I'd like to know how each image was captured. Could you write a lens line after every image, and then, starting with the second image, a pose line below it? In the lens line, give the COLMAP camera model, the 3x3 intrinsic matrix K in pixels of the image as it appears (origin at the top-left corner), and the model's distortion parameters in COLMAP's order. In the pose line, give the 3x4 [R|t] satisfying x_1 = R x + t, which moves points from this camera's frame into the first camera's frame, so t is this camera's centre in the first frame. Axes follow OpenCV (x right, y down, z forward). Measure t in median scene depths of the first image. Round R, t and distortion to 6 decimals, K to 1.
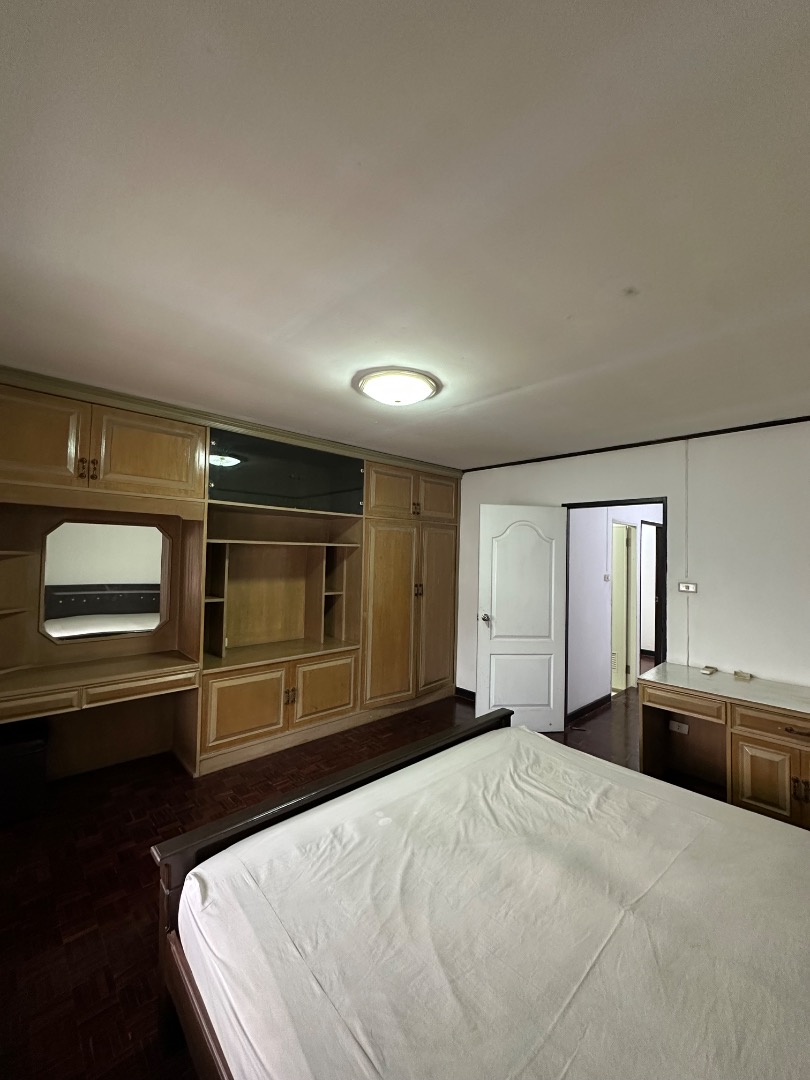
lens RADIAL K [[432.2, 0, 408.6], [0, 432.2, 548.3], [0, 0, 1]] dist [-0.000731, 0.000246]
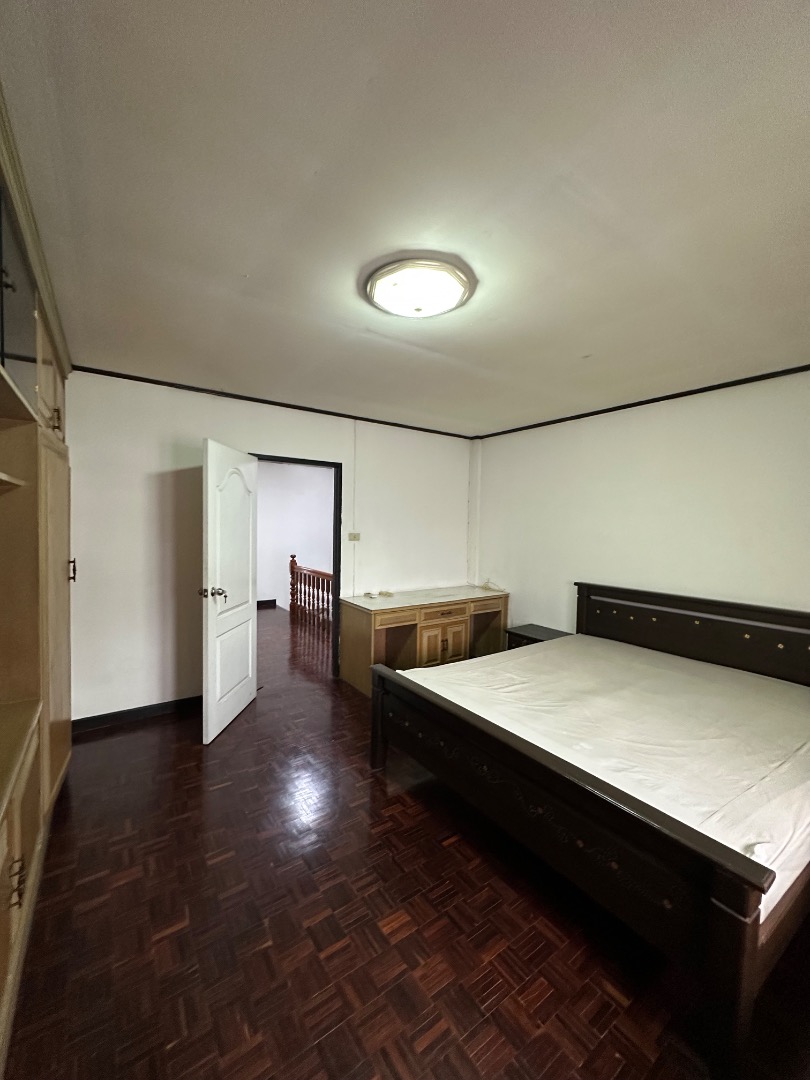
lens RADIAL K [[432.2, 0, 398.7], [0, 432.2, 546.6], [0, 0, 1]] dist [-0.000731, 0.000246]
pose [[0.147494, -0.070214, 0.986568, -1.120379], [-0.028614, 0.996757, 0.075217, 0.033297], [-0.988649, -0.039324, 0.145006, 1.238290]]
